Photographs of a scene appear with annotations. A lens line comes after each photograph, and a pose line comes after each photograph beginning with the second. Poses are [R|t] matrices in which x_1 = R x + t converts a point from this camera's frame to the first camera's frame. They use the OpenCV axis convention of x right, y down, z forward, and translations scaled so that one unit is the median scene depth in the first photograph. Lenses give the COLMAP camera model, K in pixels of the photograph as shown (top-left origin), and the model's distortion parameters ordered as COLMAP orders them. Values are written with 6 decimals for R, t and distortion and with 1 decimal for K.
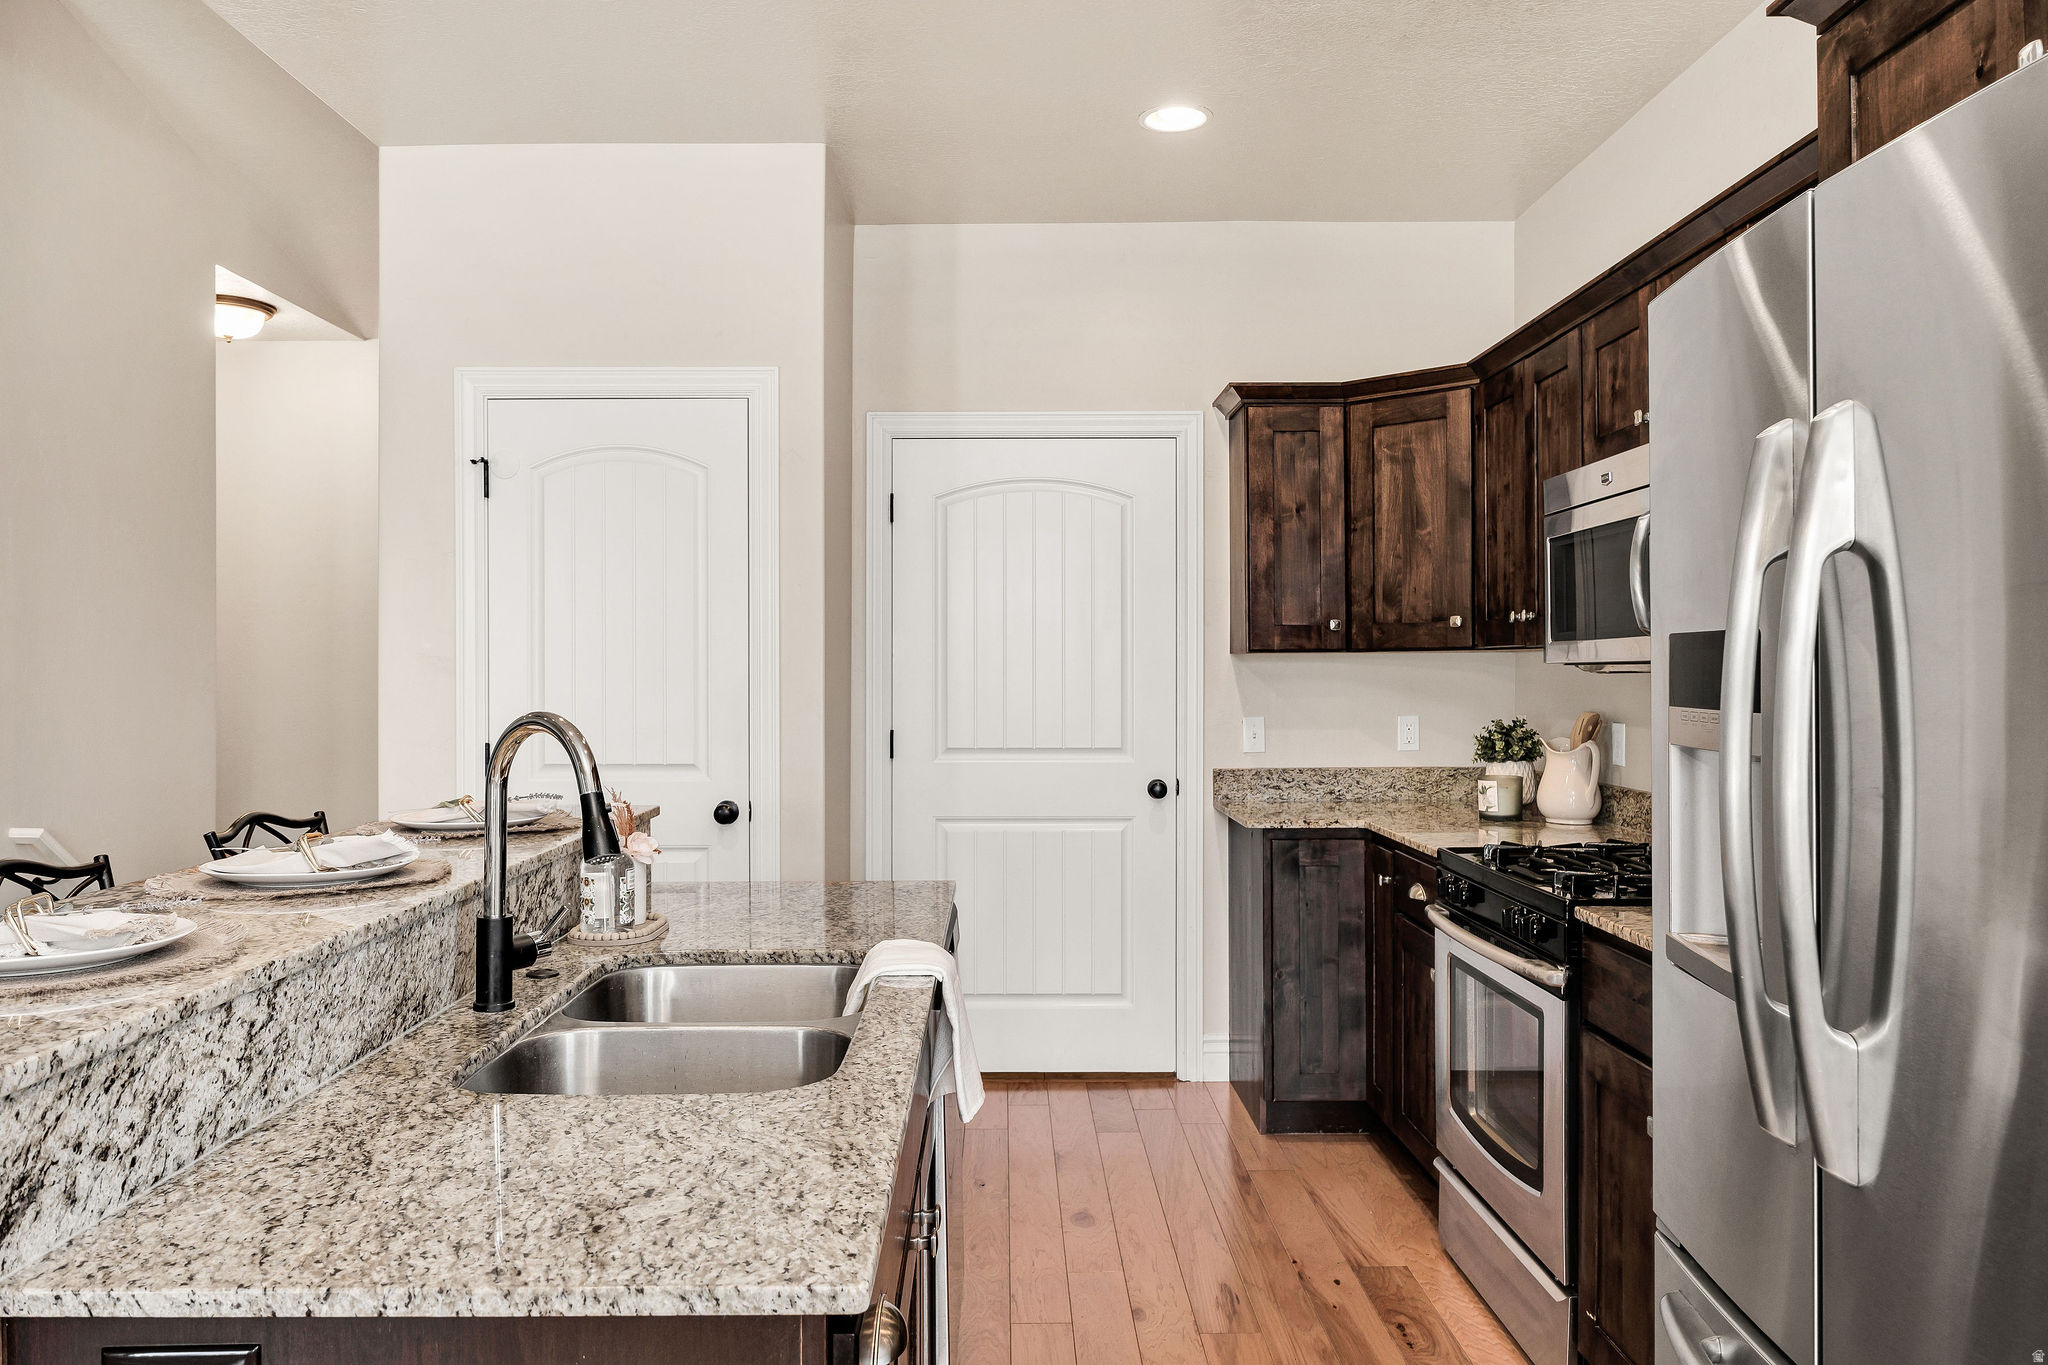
lens RADIAL K [[1513.0, 0, 980.8], [0, 1513.0, 668.1], [0, 0, 1]] dist [0.000407, -0.000888]
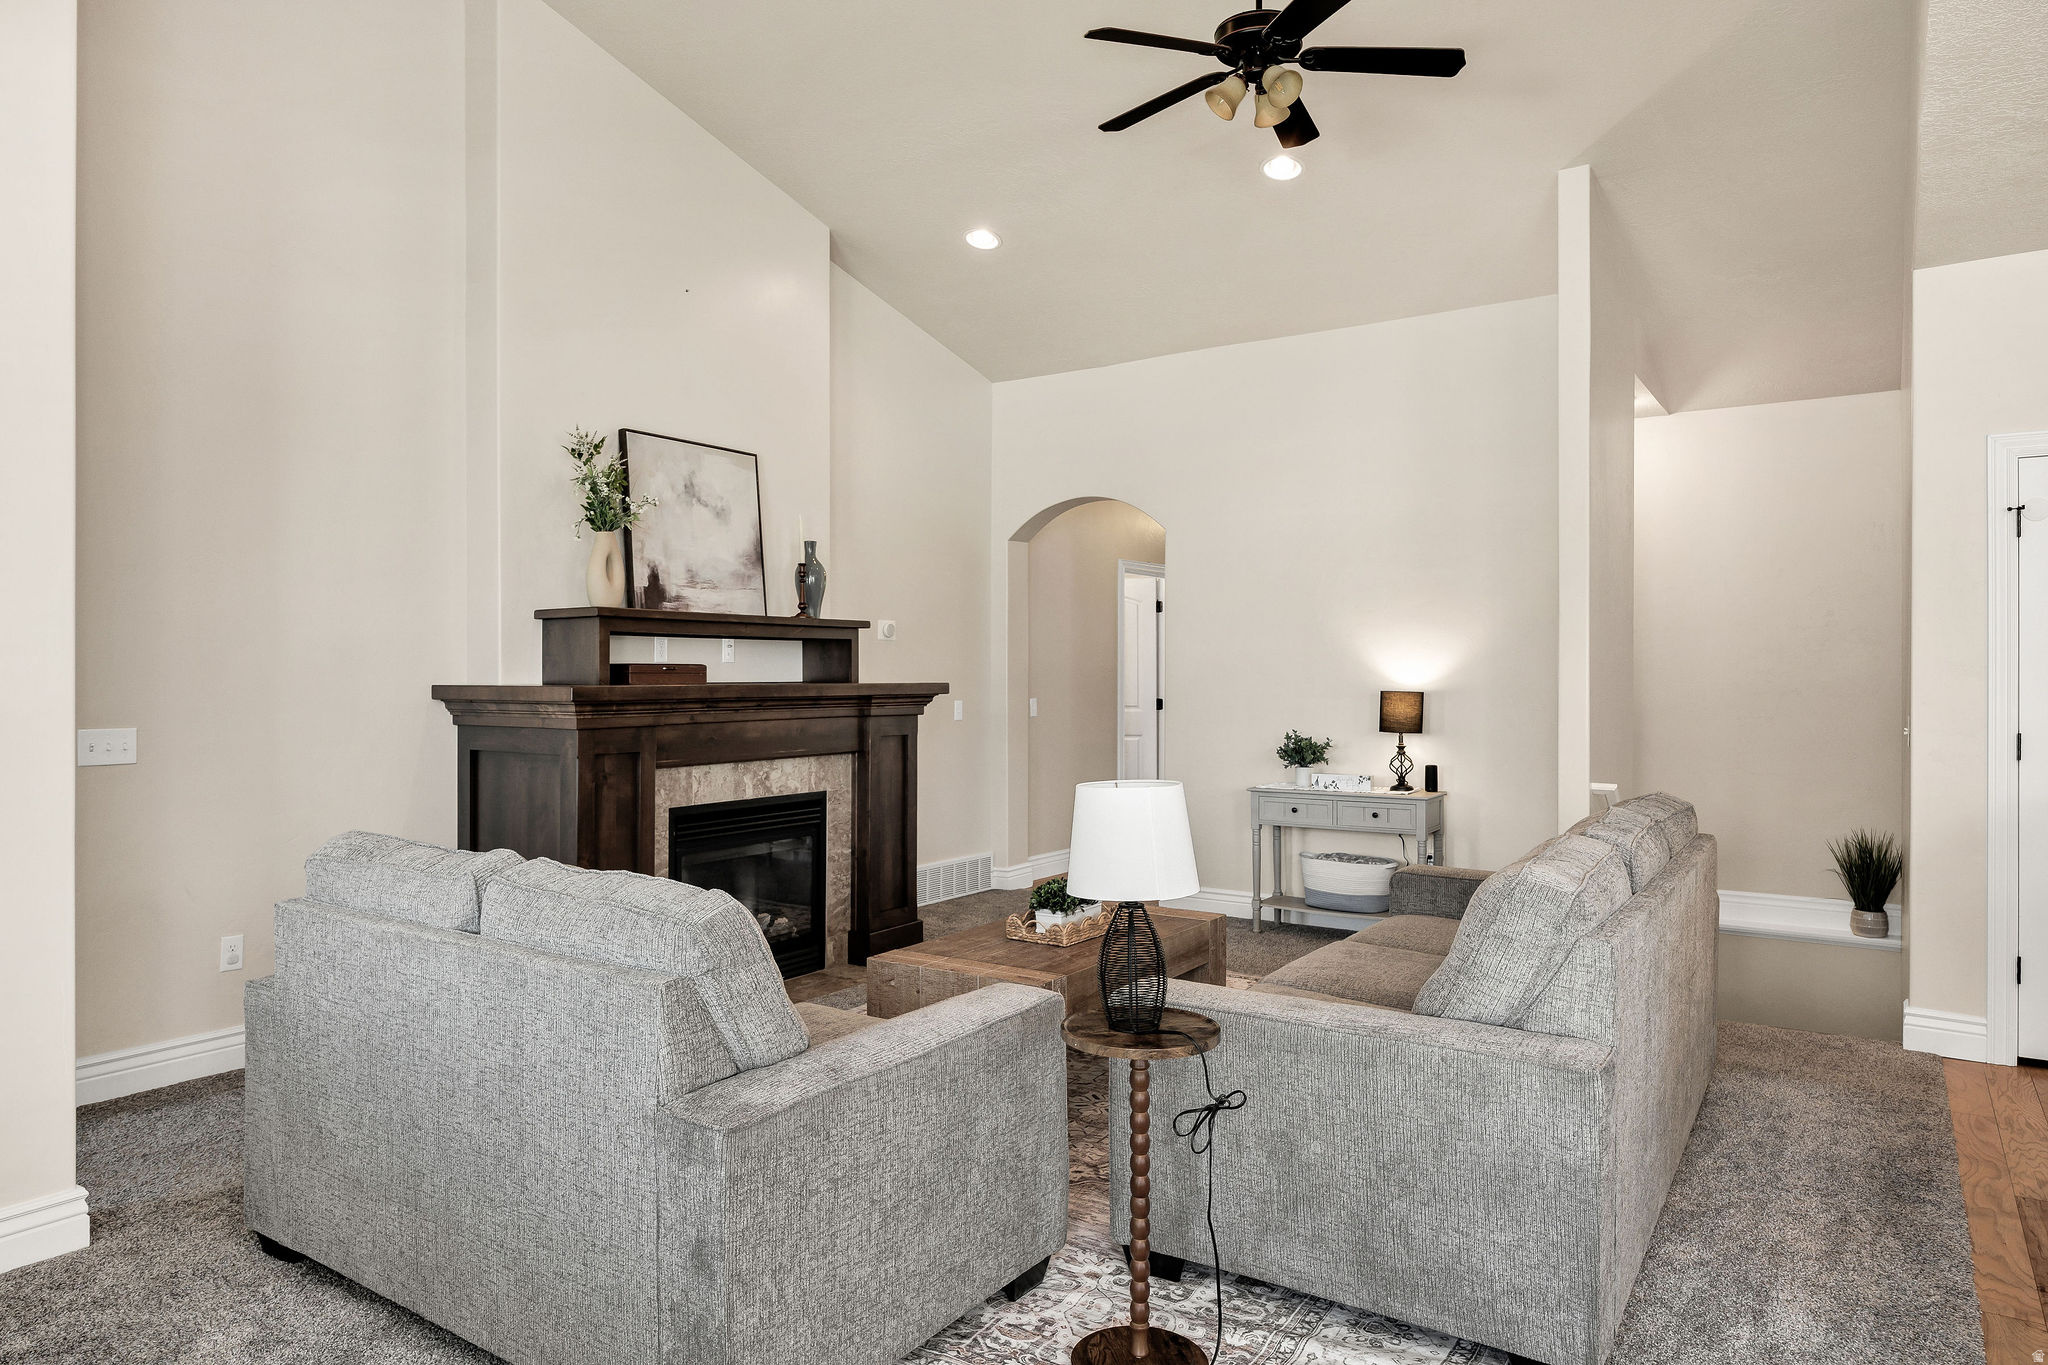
lens RADIAL K [[1279.6, 0, 969.9], [0, 1279.6, 677.0], [0, 0, 1]] dist [-0.006584, 0.000085]
pose [[0.818149, 0.002054, -0.575002, -0.430570], [-0.000067, 0.999994, 0.003477, -0.000574], [0.575006, -0.002806, 0.818144, -0.360030]]
